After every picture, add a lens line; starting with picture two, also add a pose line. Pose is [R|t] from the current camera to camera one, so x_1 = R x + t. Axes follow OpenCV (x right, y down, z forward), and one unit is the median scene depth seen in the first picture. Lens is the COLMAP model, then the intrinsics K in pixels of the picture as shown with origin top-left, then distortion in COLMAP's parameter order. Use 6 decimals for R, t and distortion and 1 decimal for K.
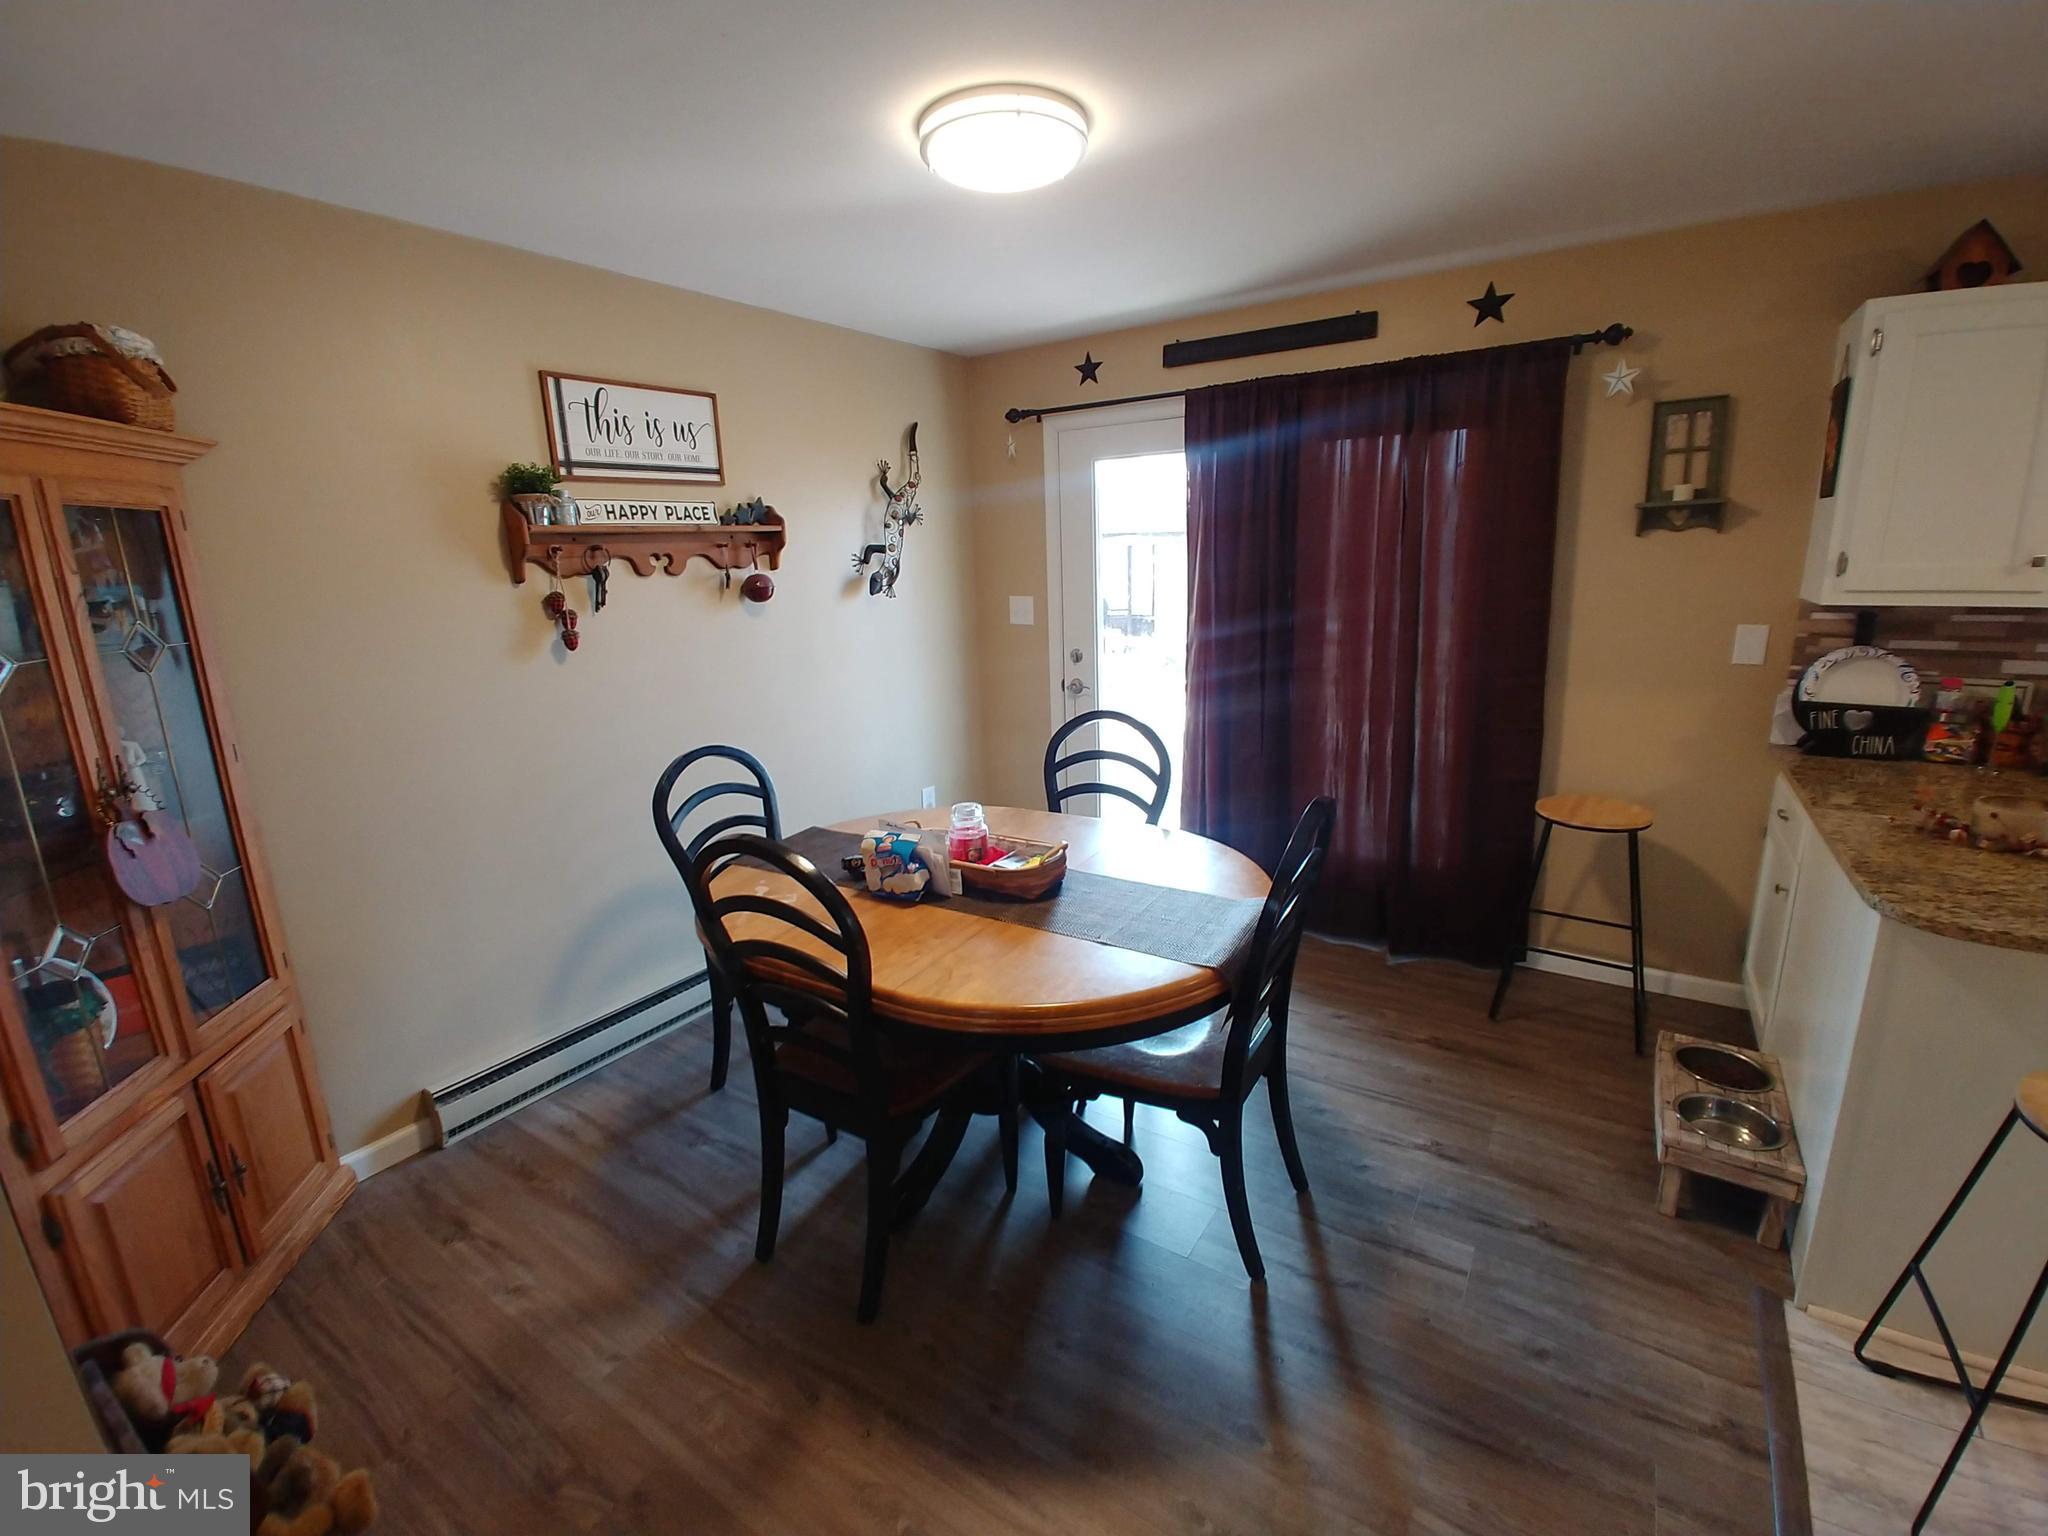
lens RADIAL K [[887.1, 0, 1012.8], [0, 887.1, 761.8], [0, 0, 1]] dist [-0.029378, 0.003994]
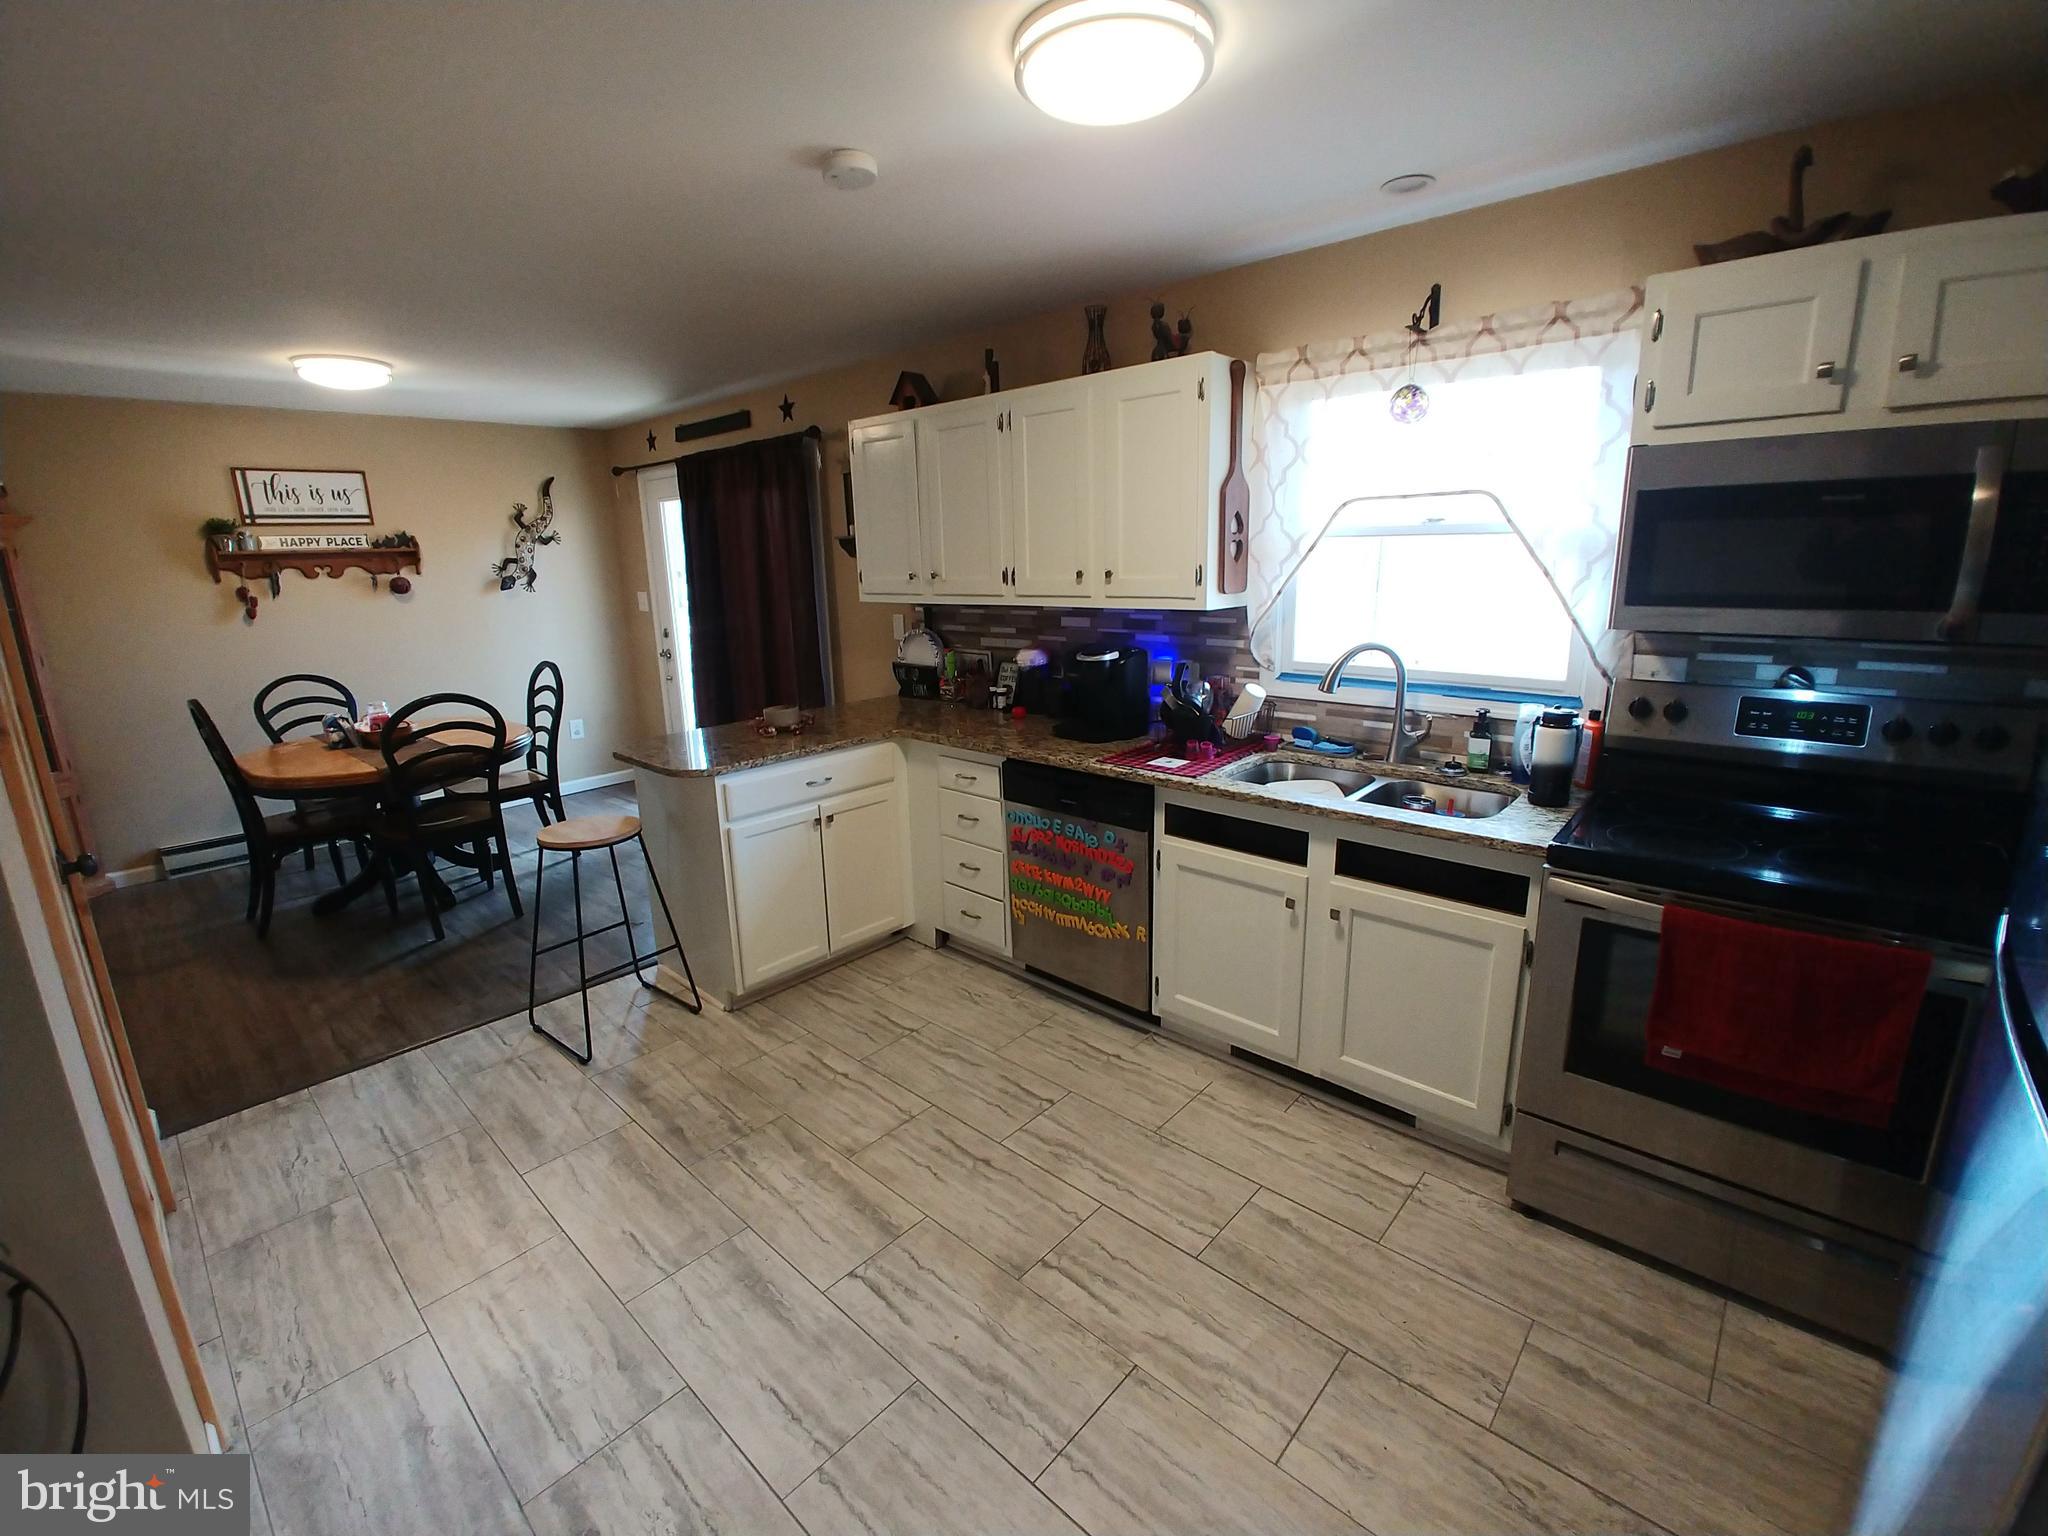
lens RADIAL K [[887.1, 0, 1025.6], [0, 887.1, 767.9], [0, 0, 1]] dist [-0.029378, 0.003994]
pose [[0.990029, 0.043262, -0.134056, 1.333311], [-0.041838, 0.999034, 0.013425, 0.089397], [0.134508, -0.007683, 0.990883, -0.566257]]
